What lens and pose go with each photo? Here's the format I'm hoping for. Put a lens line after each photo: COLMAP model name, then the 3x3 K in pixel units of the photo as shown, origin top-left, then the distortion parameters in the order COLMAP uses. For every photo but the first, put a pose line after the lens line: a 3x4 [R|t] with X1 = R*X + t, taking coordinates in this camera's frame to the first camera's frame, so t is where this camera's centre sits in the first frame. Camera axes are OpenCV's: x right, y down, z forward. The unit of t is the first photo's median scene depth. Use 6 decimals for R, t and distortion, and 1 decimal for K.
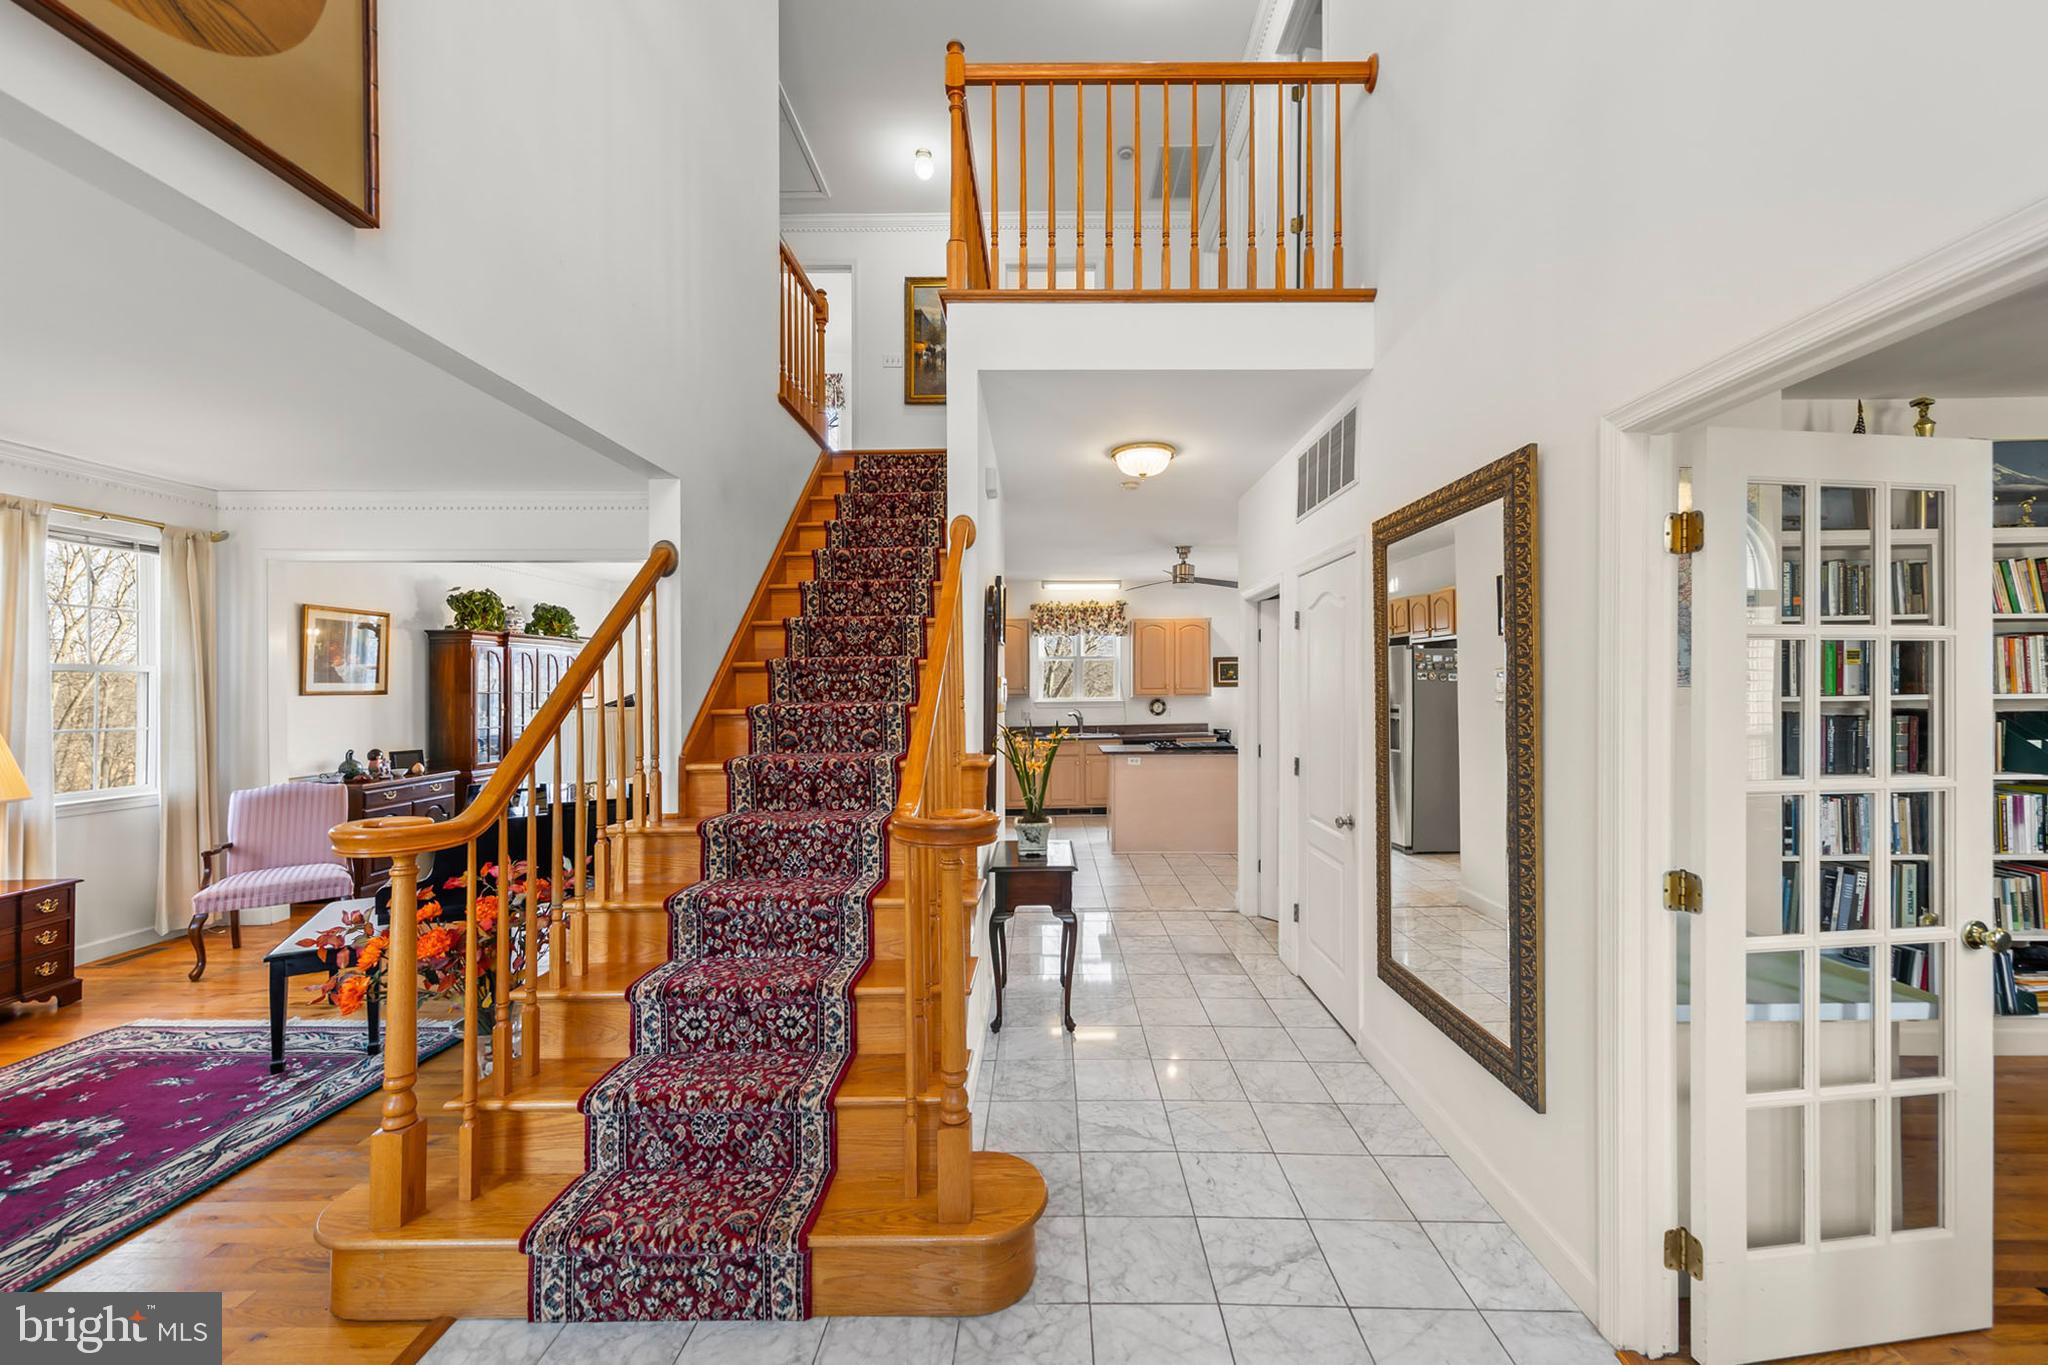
lens RADIAL K [[795.3, 0, 1045.7], [0, 795.3, 682.8], [0, 0, 1]] dist [0.001764, 0.000200]
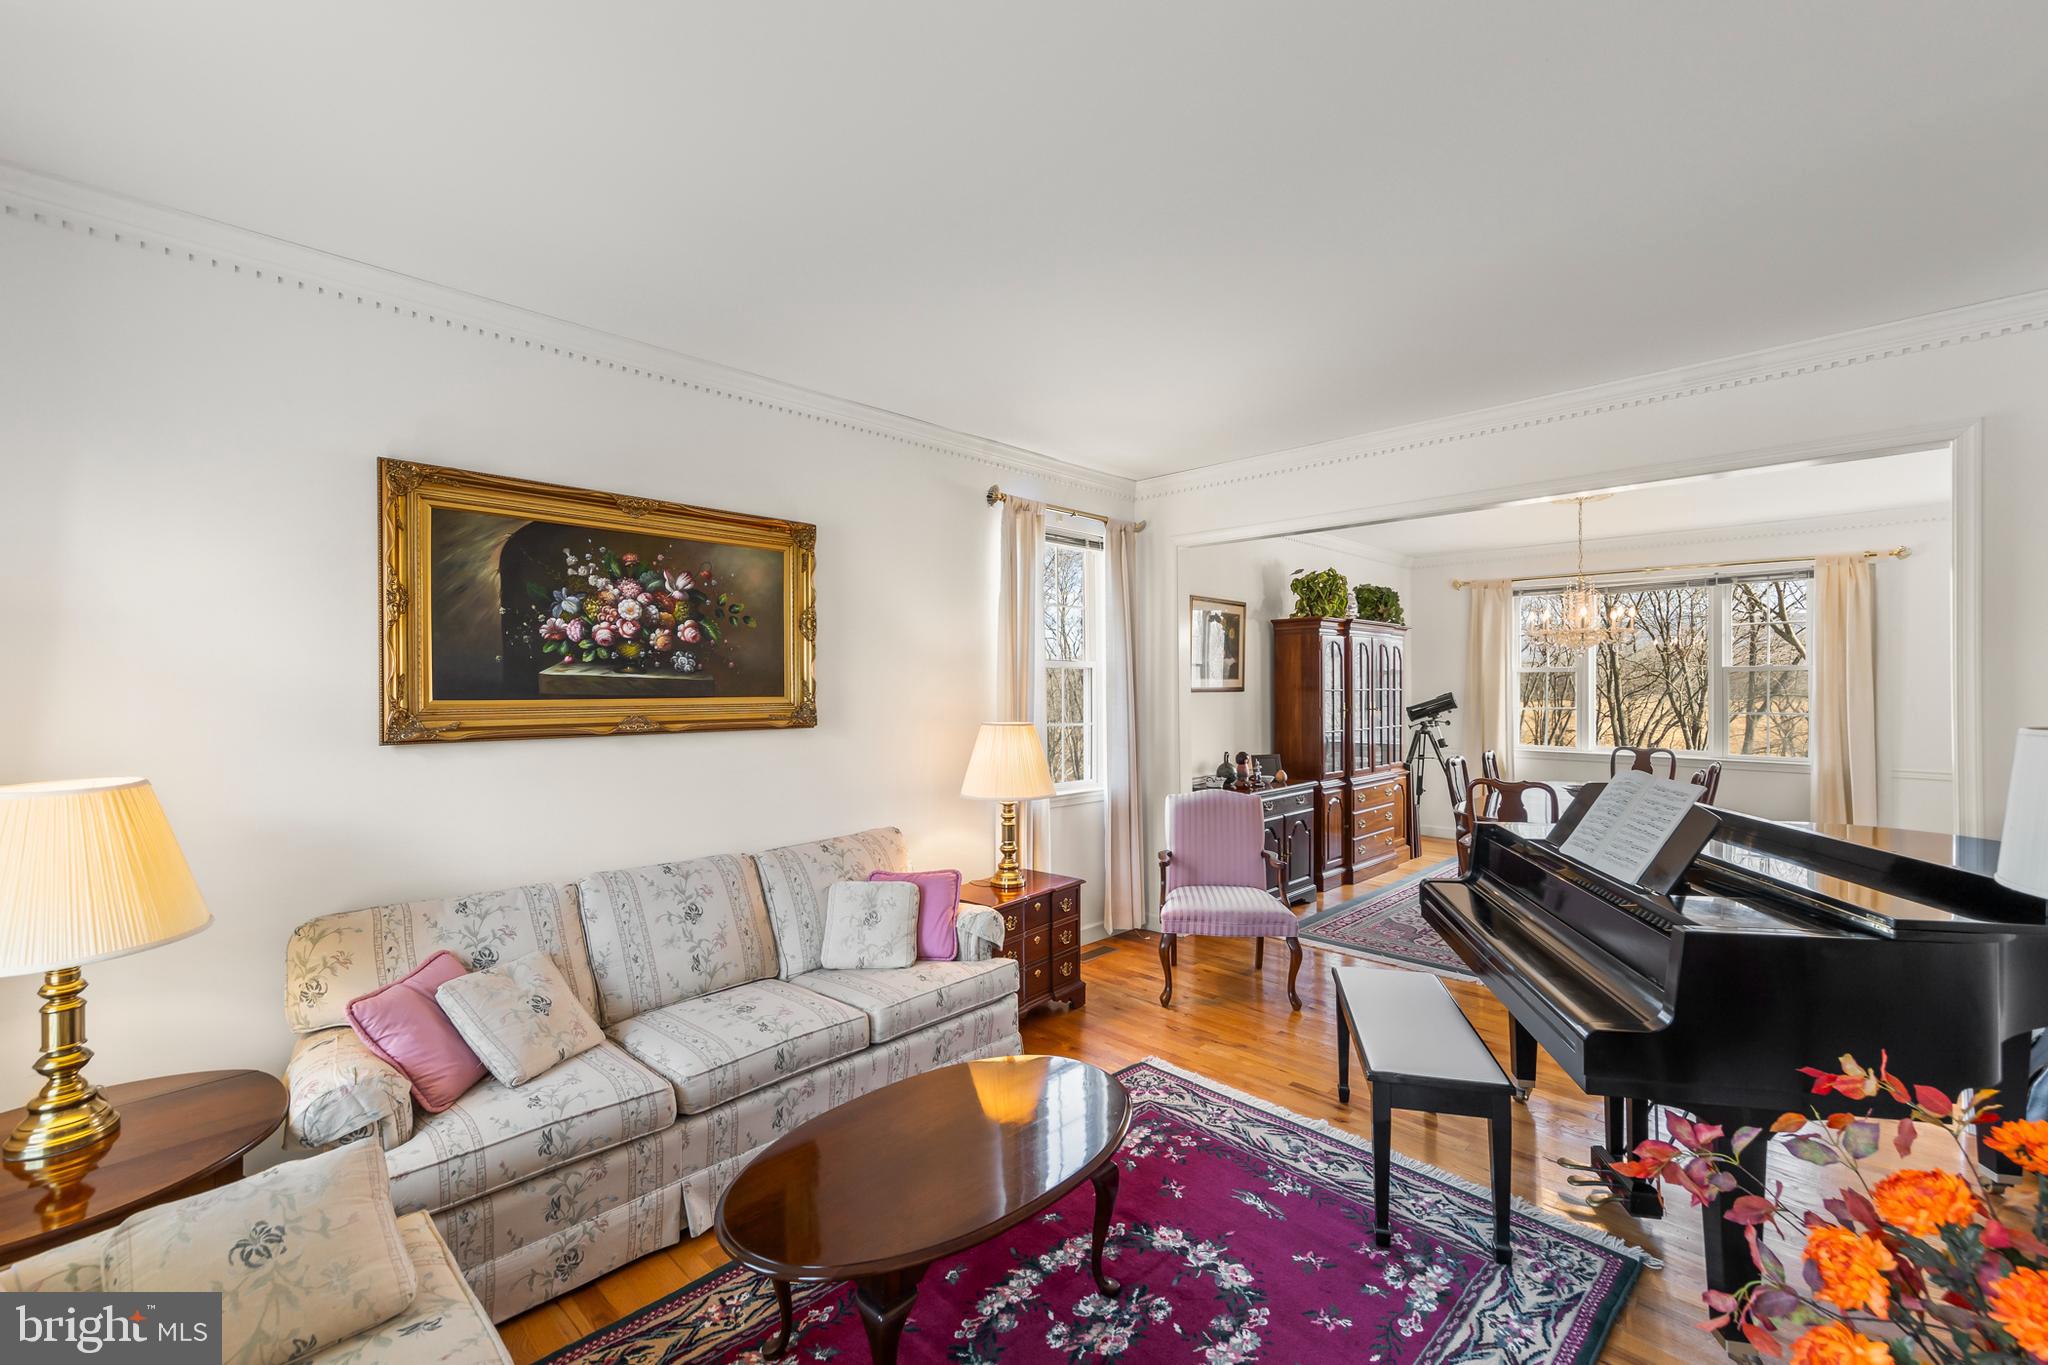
lens RADIAL K [[848.0, 0, 1015.8], [0, 848.0, 689.5], [0, 0, 1]] dist [0.000256, 0.000024]
pose [[0.706642, 0.003859, -0.707561, -0.442341], [0.004377, 0.999942, 0.009825, 0.002477], [0.707558, -0.010040, 0.706584, 0.175938]]
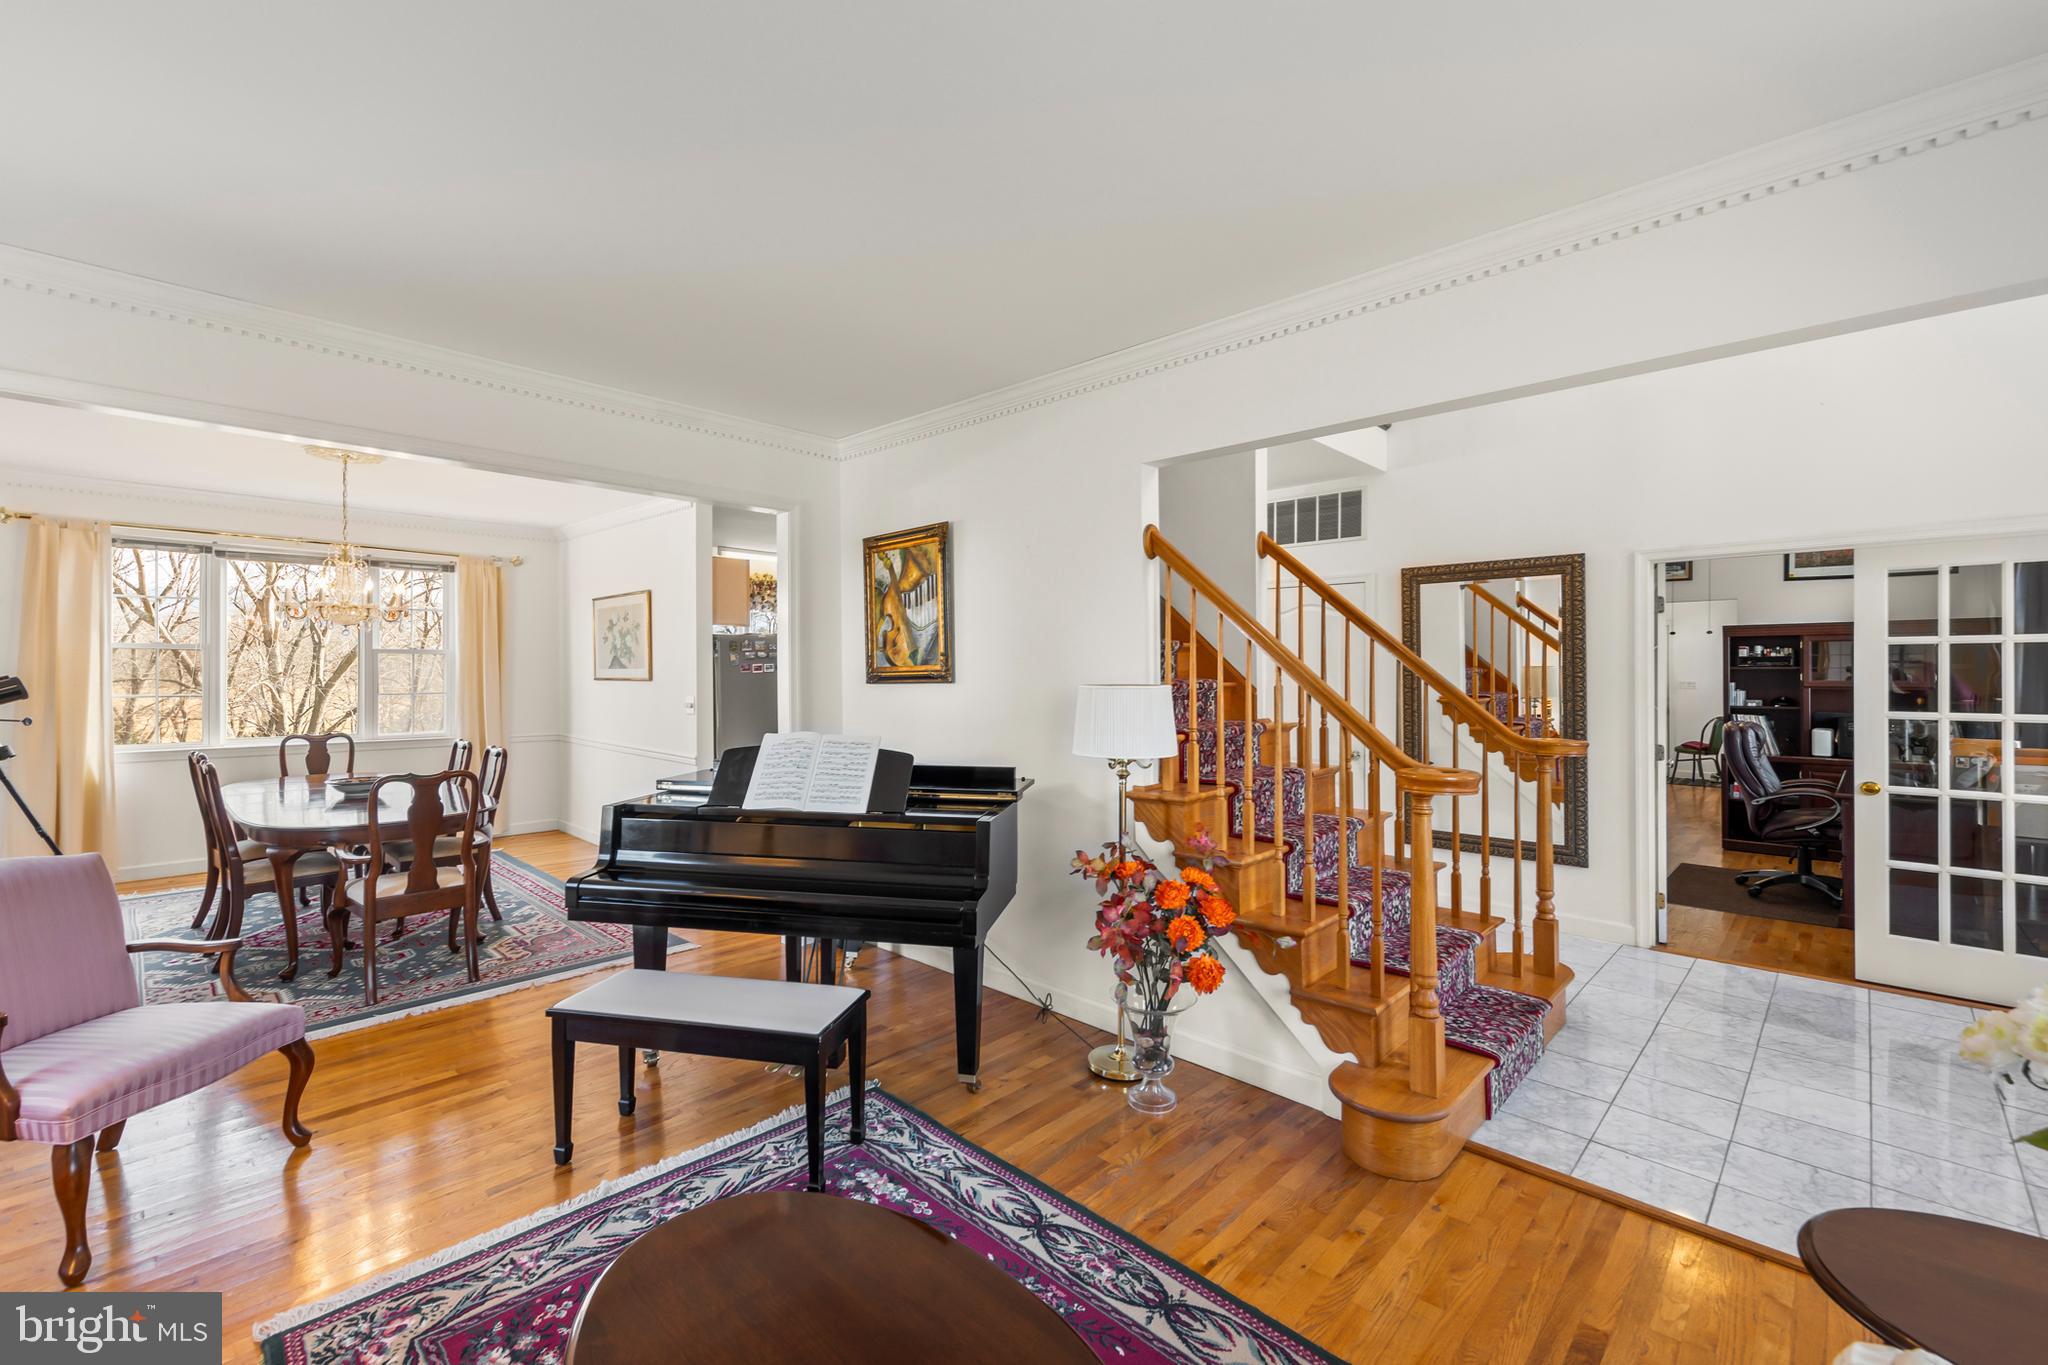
lens RADIAL K [[861.5, 0, 1013.9], [0, 861.5, 678.0], [0, 0, 1]] dist [-0.000093, 0.000071]
pose [[0.691699, -0.004248, 0.722173, -0.920766], [-0.007316, 0.999890, 0.012888, 0.006290], [-0.722149, -0.014198, 0.691592, 0.224834]]
